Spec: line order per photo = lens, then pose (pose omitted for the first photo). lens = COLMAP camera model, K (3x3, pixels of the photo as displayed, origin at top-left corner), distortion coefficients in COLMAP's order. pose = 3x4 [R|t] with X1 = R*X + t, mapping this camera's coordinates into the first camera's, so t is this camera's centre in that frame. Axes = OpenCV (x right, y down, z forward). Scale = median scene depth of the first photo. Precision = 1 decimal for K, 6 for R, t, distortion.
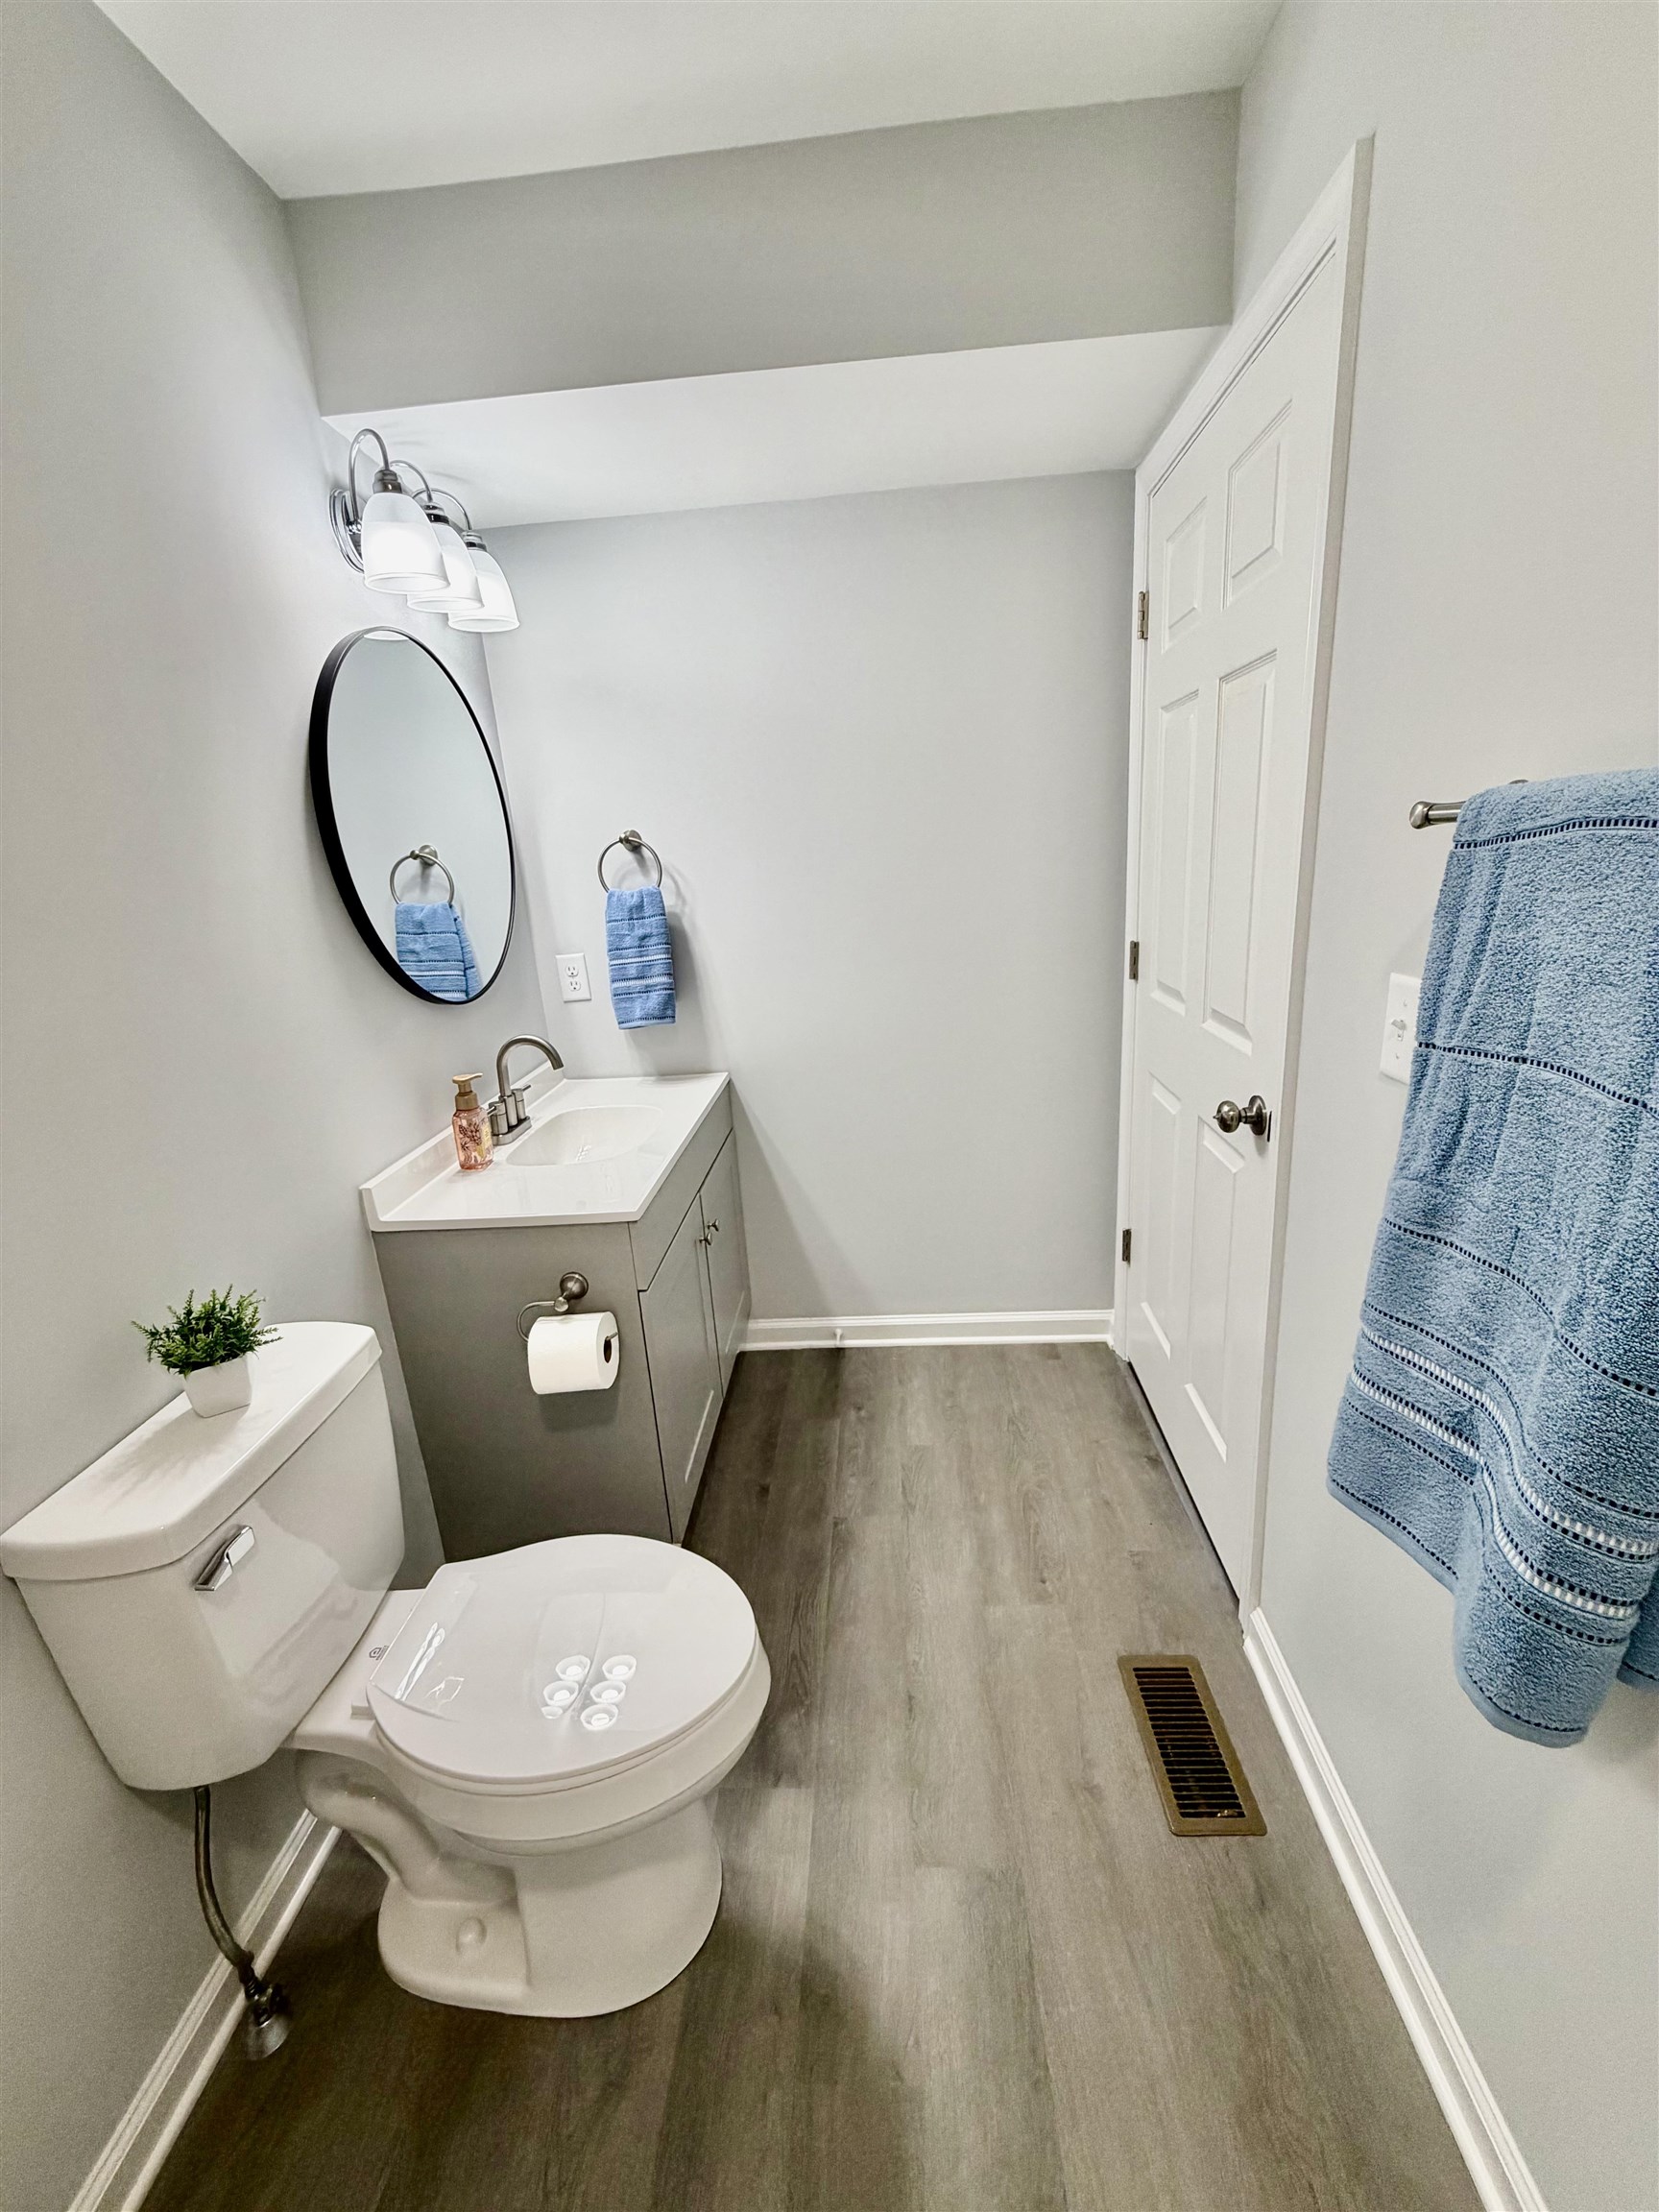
lens RADIAL K [[883.8, 0, 836.6], [0, 883.8, 1097.1], [0, 0, 1]] dist [-0.000612, -0.000075]
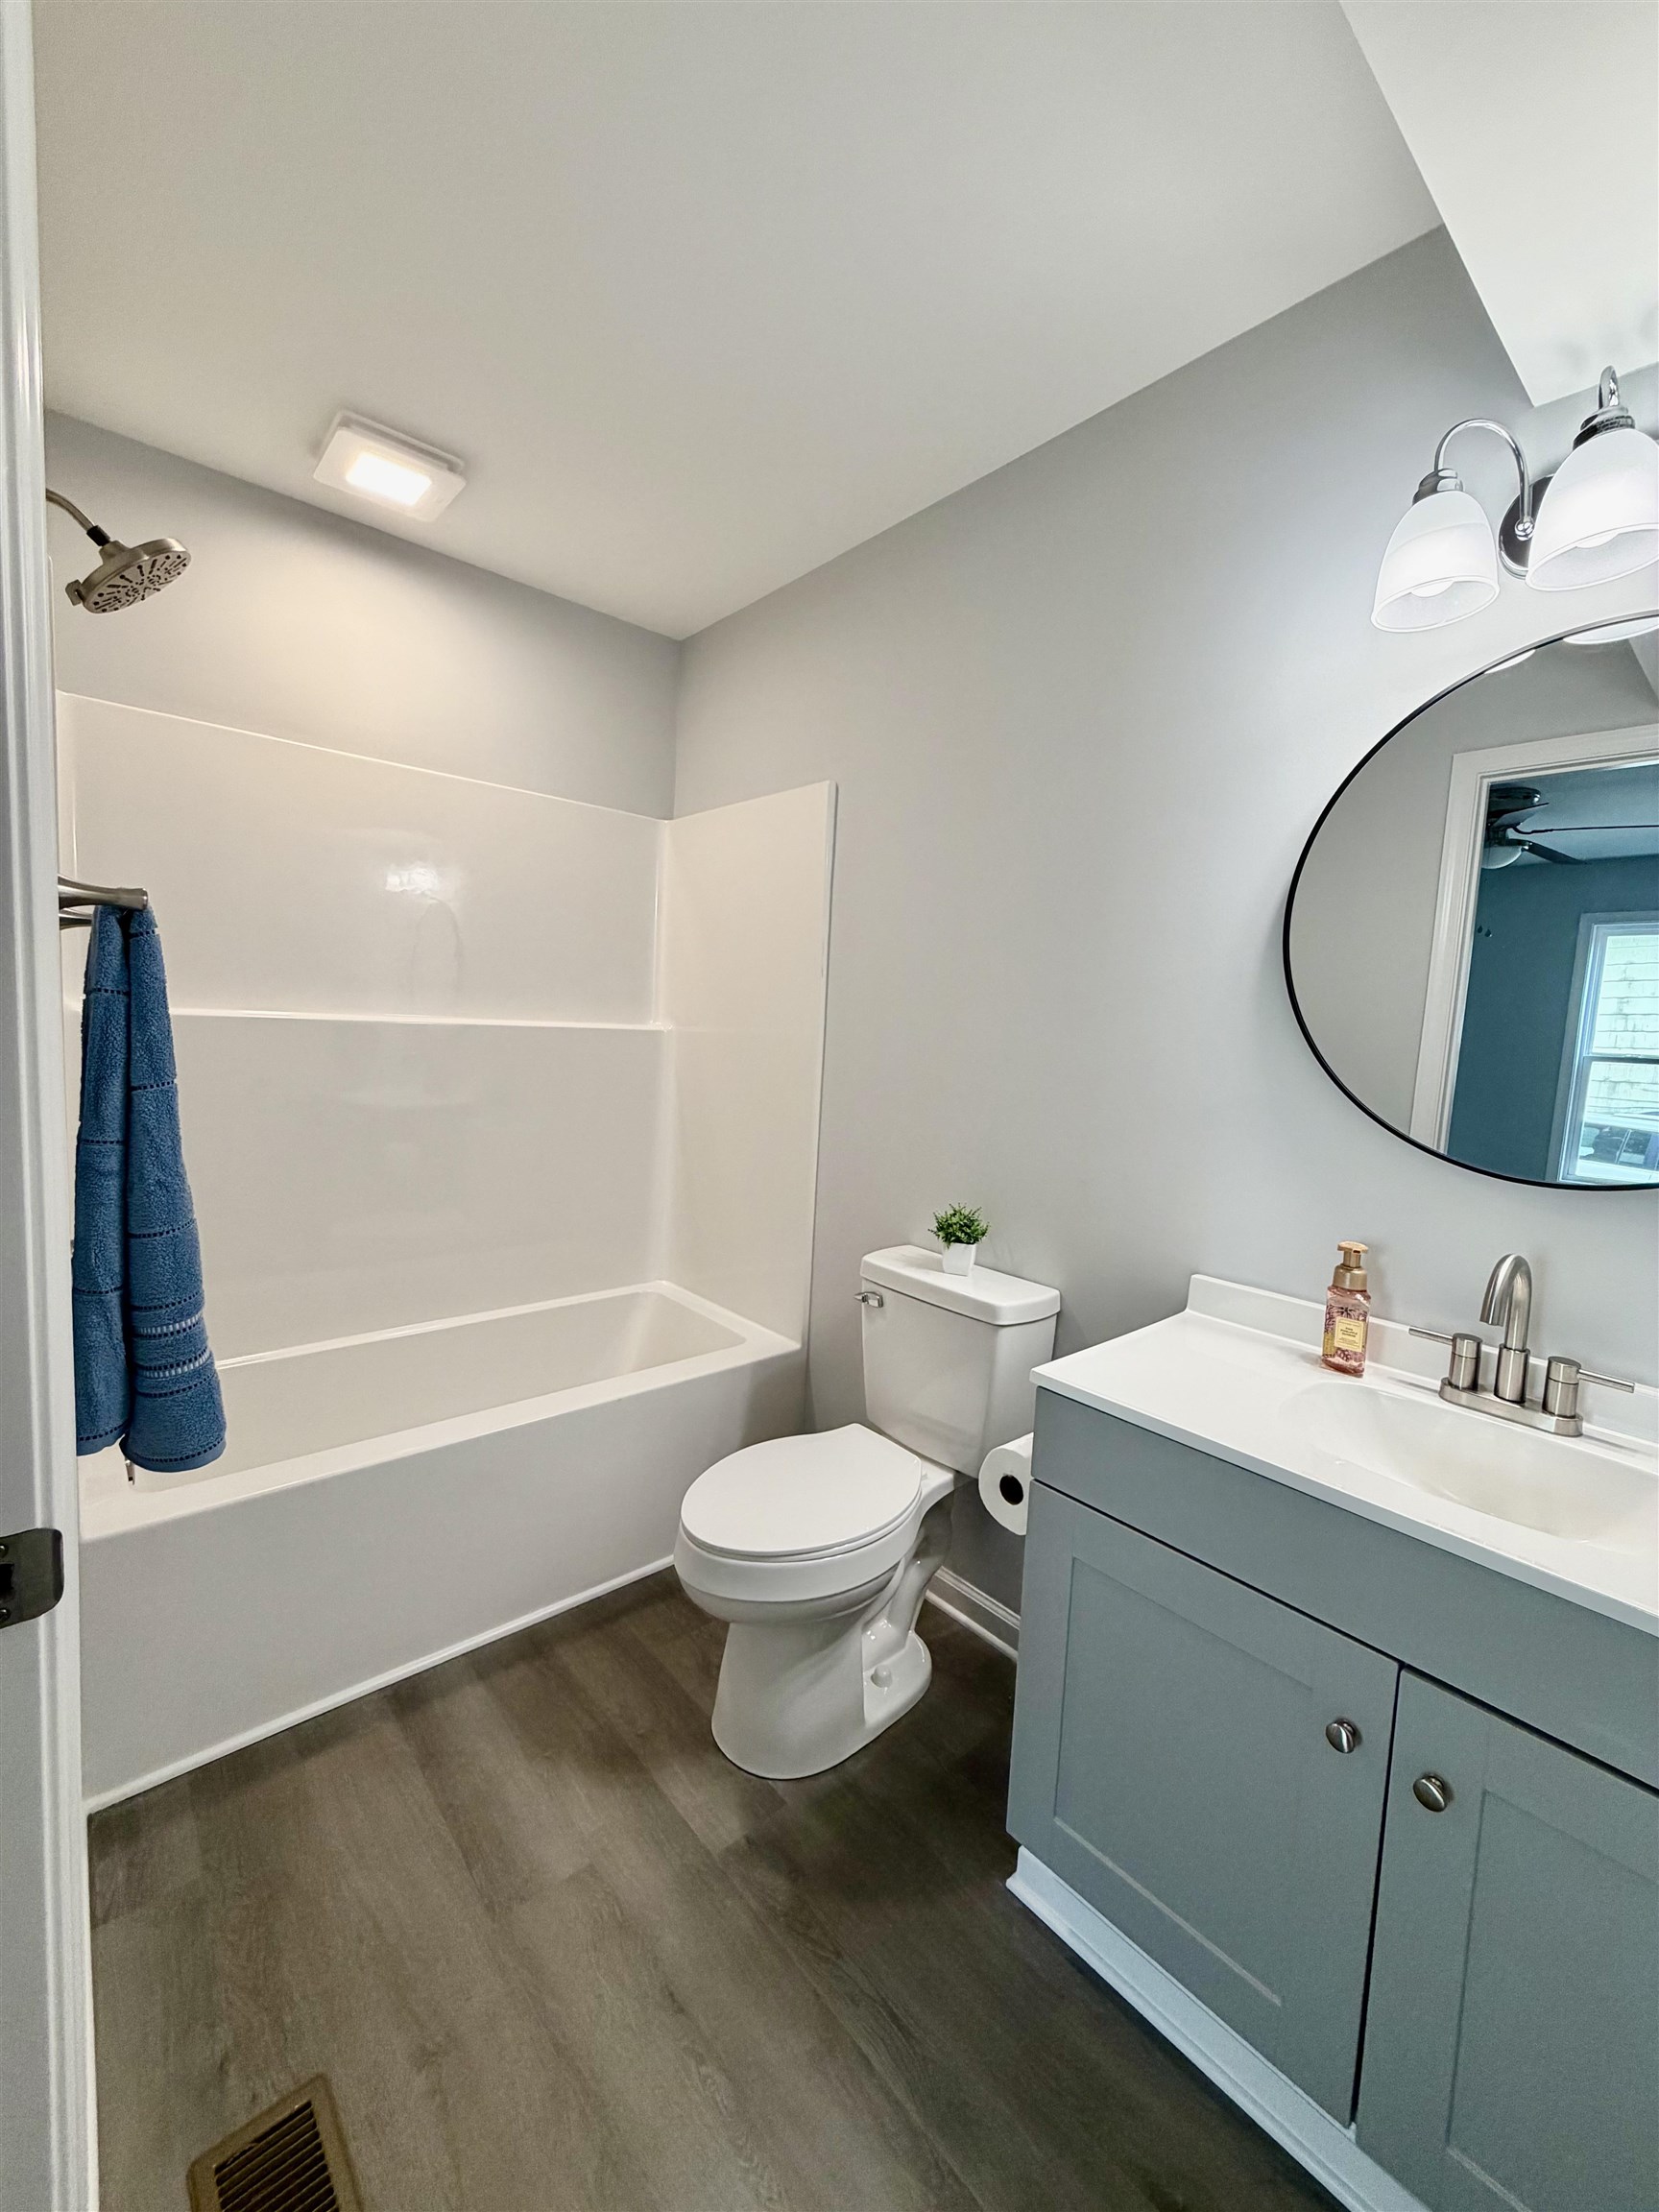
lens RADIAL K [[883.8, 0, 836.6], [0, 883.8, 1097.1], [0, 0, 1]] dist [-0.000612, -0.000075]
pose [[-0.713977, 0.094517, -0.693760, 0.501668], [-0.191552, 0.926677, 0.323384, -0.378901], [0.673457, 0.363780, -0.643521, 1.459474]]
